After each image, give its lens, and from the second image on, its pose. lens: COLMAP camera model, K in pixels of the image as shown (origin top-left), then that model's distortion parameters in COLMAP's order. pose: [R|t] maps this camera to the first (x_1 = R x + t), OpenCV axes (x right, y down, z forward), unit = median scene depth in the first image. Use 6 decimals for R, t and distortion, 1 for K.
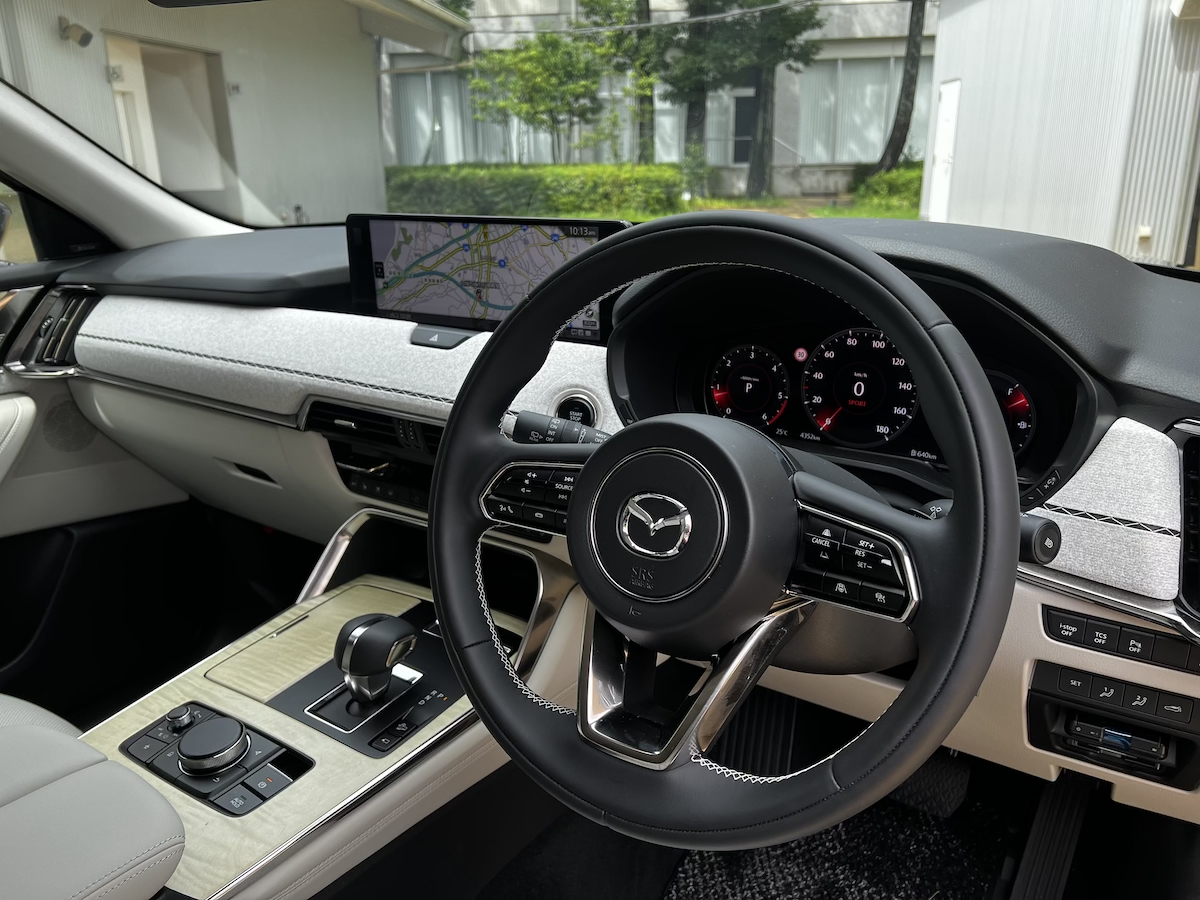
lens RADIAL K [[931.7, 0, 600.0], [0, 931.7, 450.0], [0, 0, 1]] dist [0.001018, -0.008820]
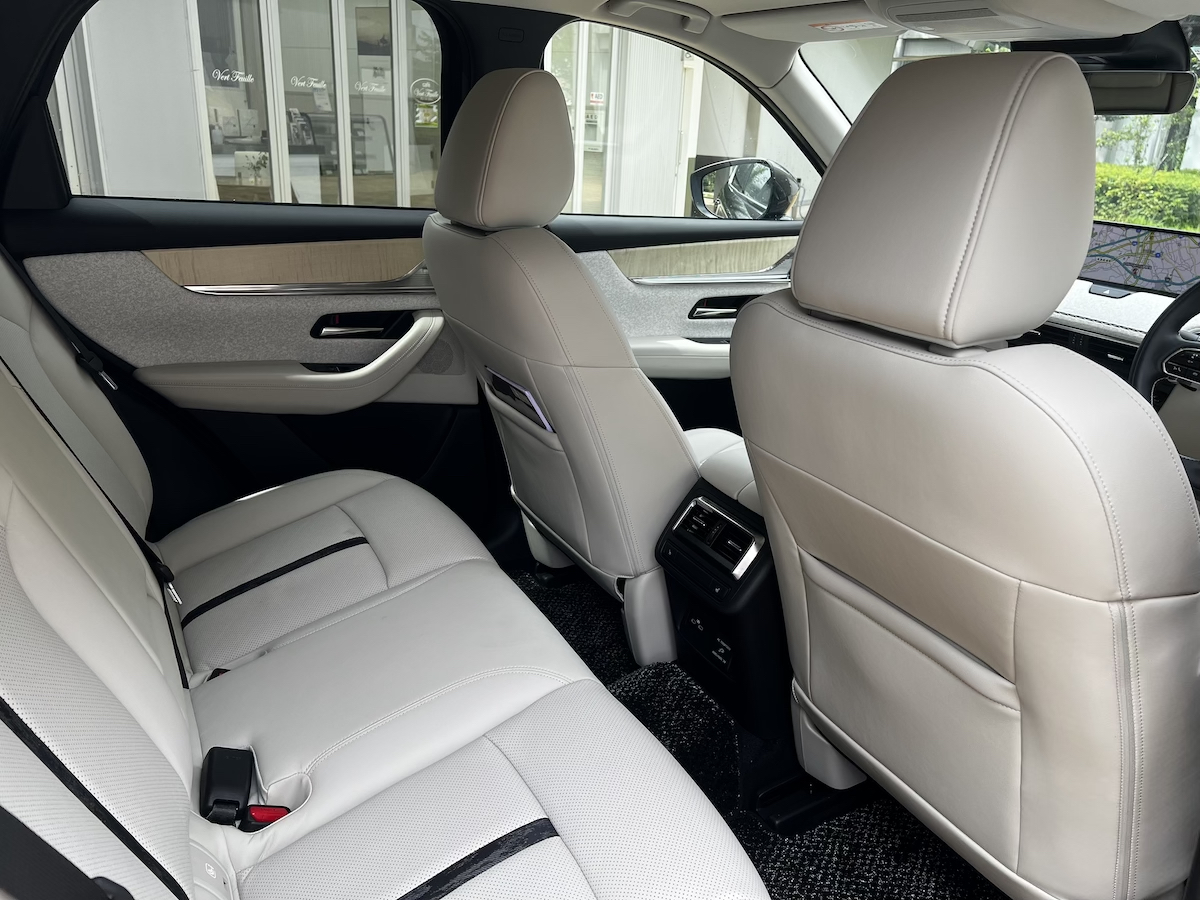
lens RADIAL K [[907.8, 0, 600.0], [0, 907.8, 450.0], [0, 0, 1]] dist [0.104136, -0.138609]
pose [[0.887358, 0.208539, -0.411227, -0.619953], [-0.198548, 0.977770, 0.067408, 0.622076], [0.416143, 0.021833, 0.909037, -2.516691]]
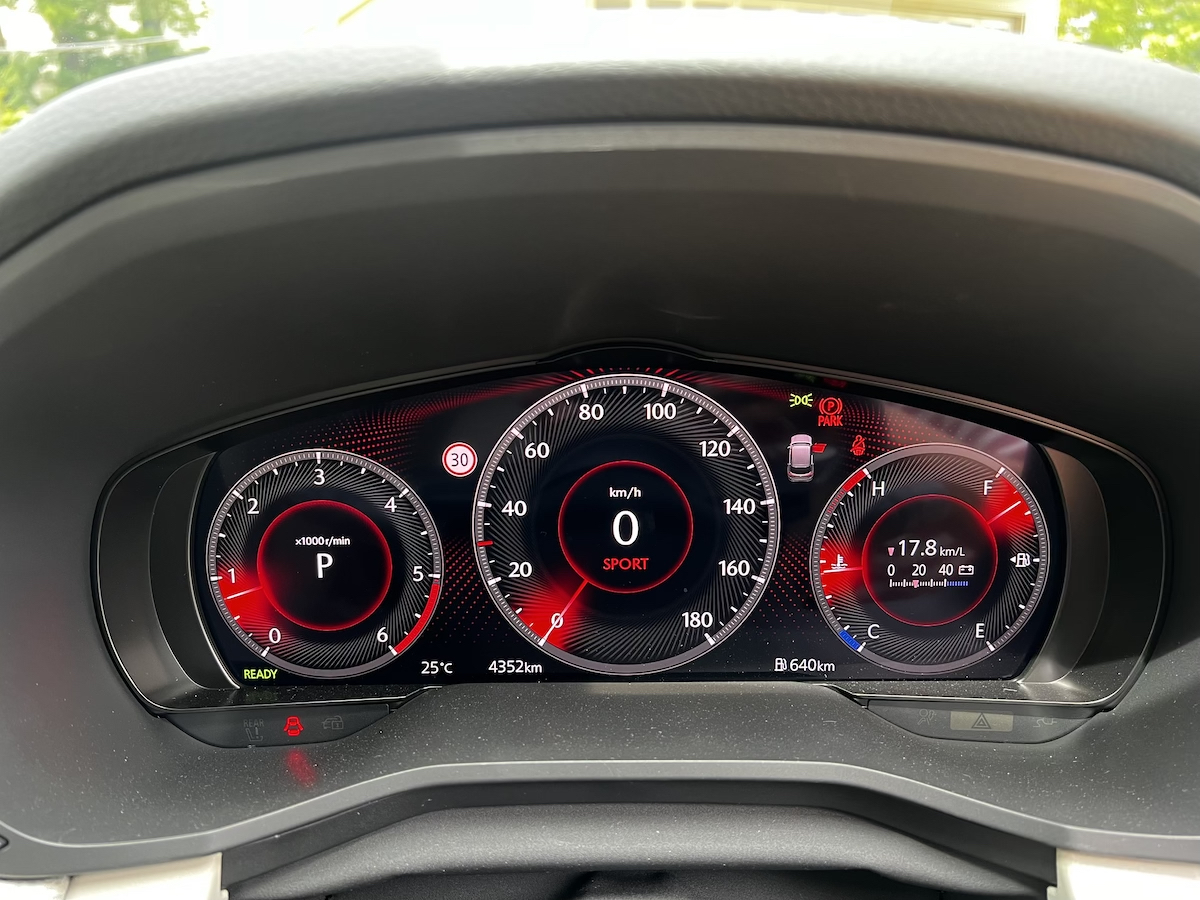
lens RADIAL K [[907.8, 0, 600.0], [0, 907.8, 450.0], [0, 0, 1]] dist [0.104136, -0.138609]
pose [[0.832440, -0.138007, 0.536654, 0.037833], [0.165212, 0.986255, -0.002644, -0.055575], [-0.528913, 0.090862, 0.843798, 0.381323]]
